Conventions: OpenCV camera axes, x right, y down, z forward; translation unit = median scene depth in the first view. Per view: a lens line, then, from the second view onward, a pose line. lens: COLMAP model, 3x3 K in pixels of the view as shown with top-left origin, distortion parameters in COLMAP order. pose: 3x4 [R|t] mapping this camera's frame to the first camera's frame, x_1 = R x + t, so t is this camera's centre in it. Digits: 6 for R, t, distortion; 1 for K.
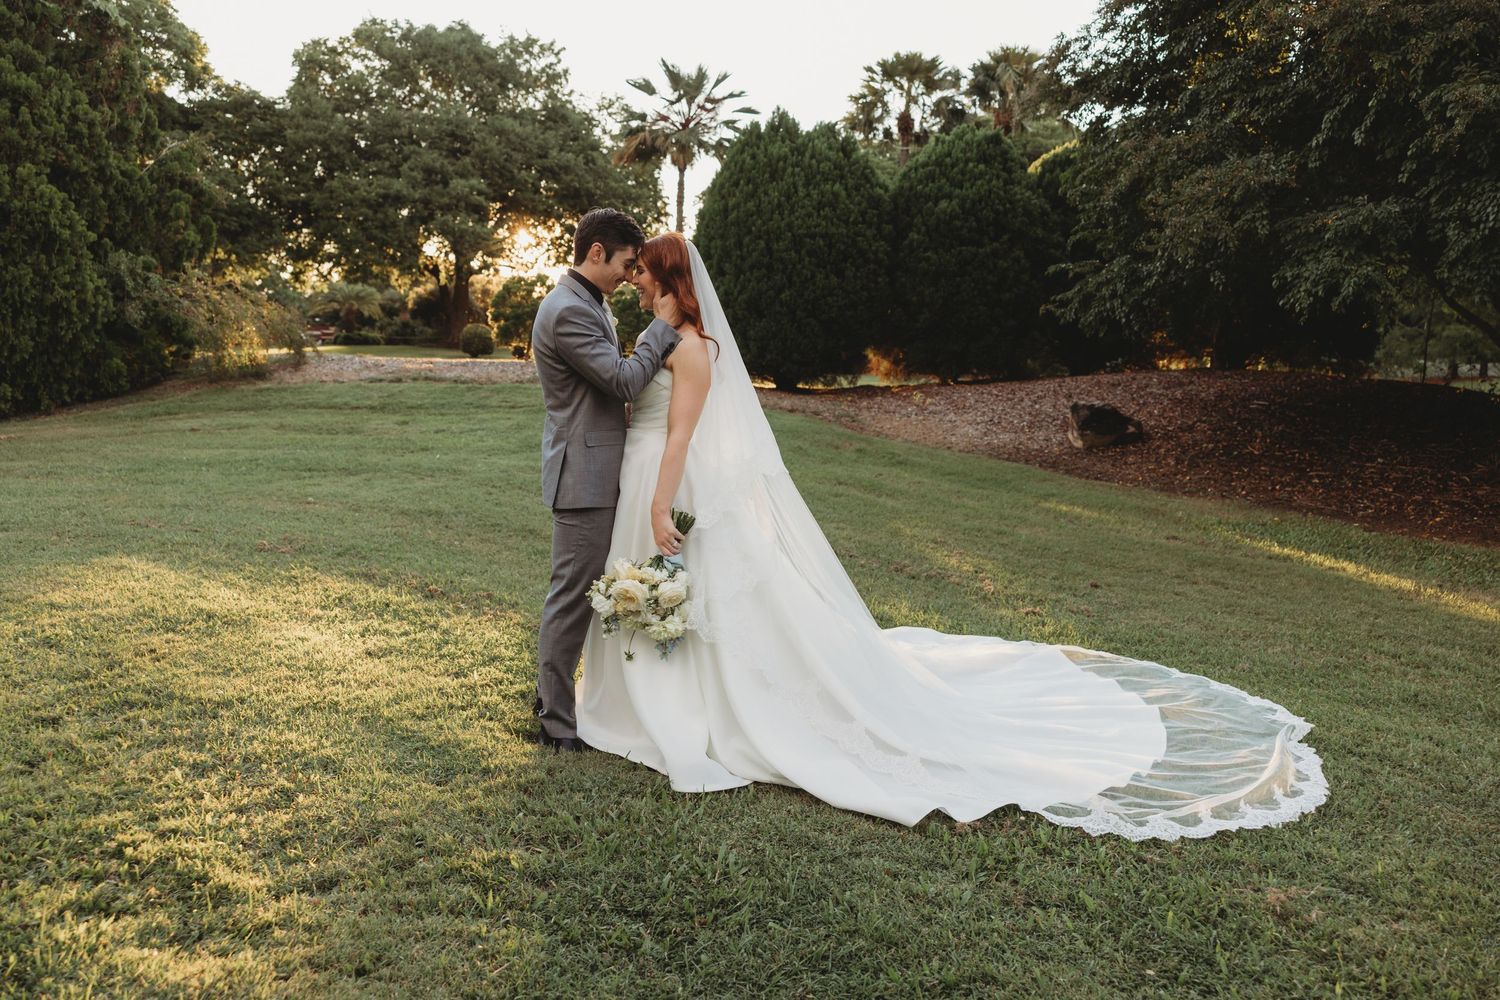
lens RADIAL K [[1180.3, 0, 735.0], [0, 1180.3, 483.5], [0, 0, 1]] dist [0.003707, -0.001290]
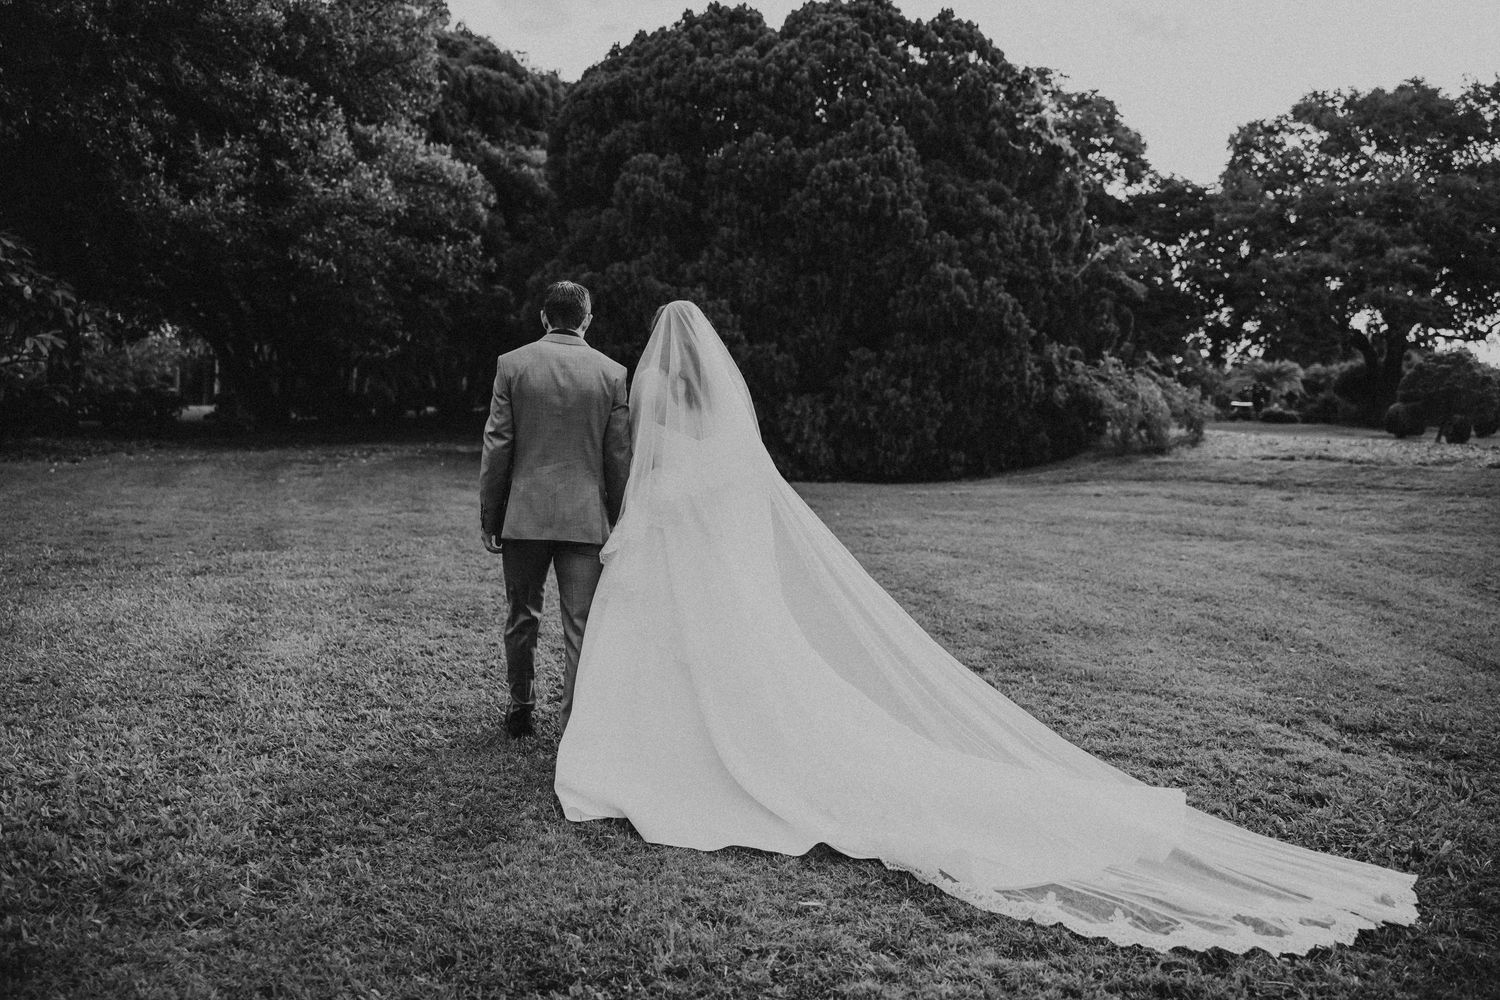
lens RADIAL K [[1180.3, 0, 718.9], [0, 1180.3, 511.4], [0, 0, 1]] dist [0.003707, -0.001290]
pose [[0.732803, 0.063520, -0.677469, 0.051840], [-0.090376, 0.995898, -0.004382, 0.008845], [0.674412, 0.064438, 0.735538, -0.096456]]
